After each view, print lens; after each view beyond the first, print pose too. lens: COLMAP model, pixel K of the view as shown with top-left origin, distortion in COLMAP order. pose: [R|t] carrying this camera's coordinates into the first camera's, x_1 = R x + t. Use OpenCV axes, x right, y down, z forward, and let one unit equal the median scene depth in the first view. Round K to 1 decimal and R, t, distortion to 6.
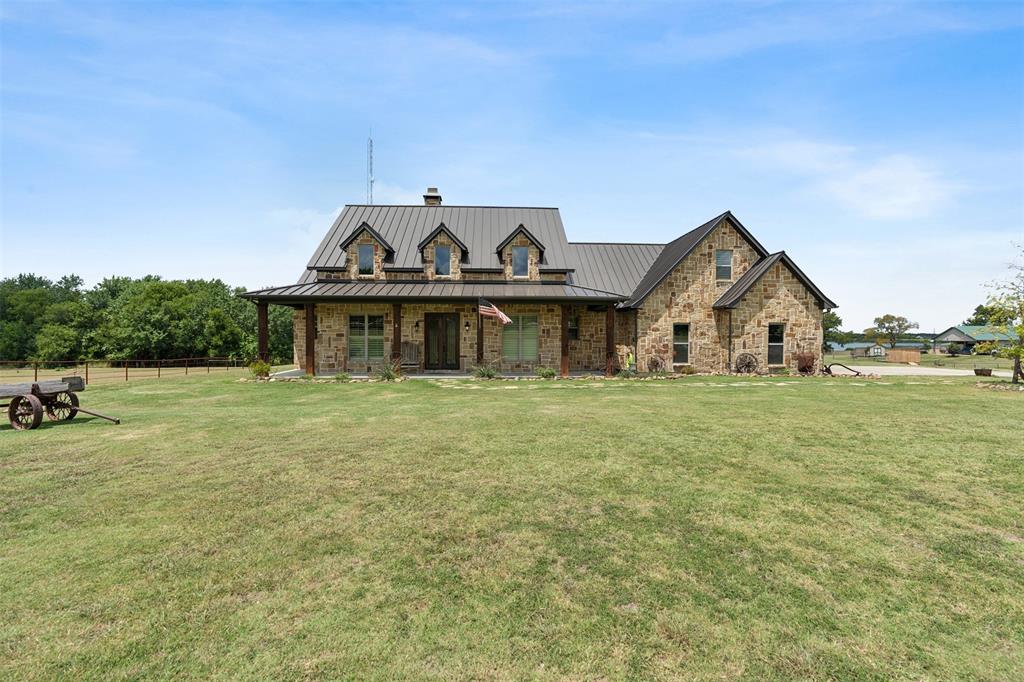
lens RADIAL K [[469.6, 0, 512.2], [0, 469.6, 342.9], [0, 0, 1]] dist [-0.007171, 0.003304]
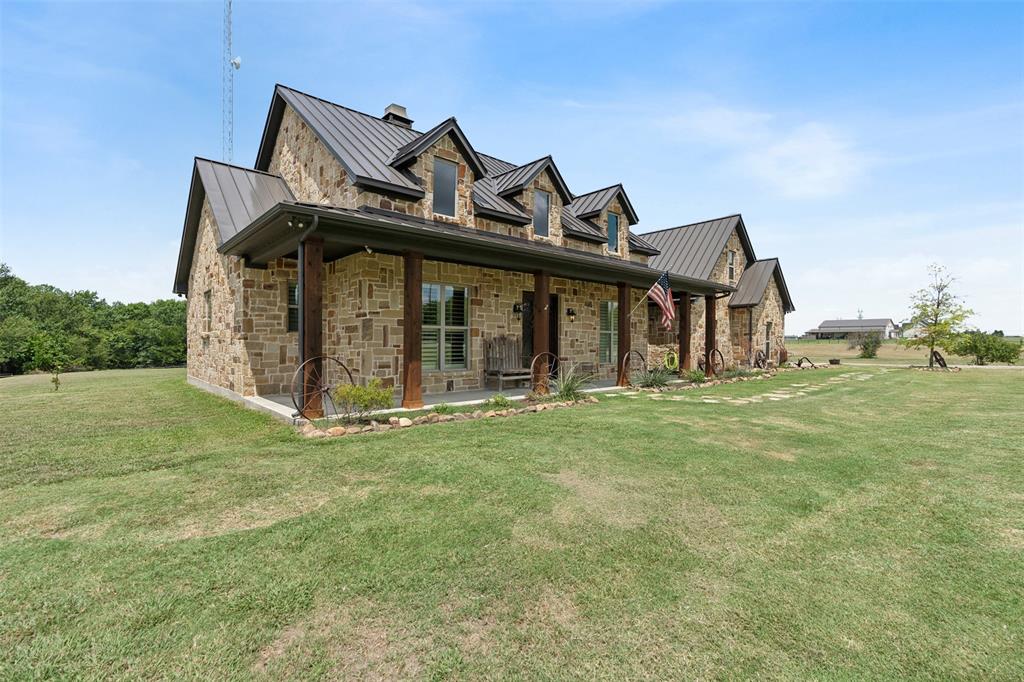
lens RADIAL K [[469.6, 0, 510.8], [0, 469.6, 340.1], [0, 0, 1]] dist [-0.007171, 0.003304]
pose [[0.773535, 0.003174, 0.633745, -0.601318], [-0.002447, 0.999995, -0.002022, 0.002929], [-0.633748, 0.000013, 0.773539, 0.524469]]
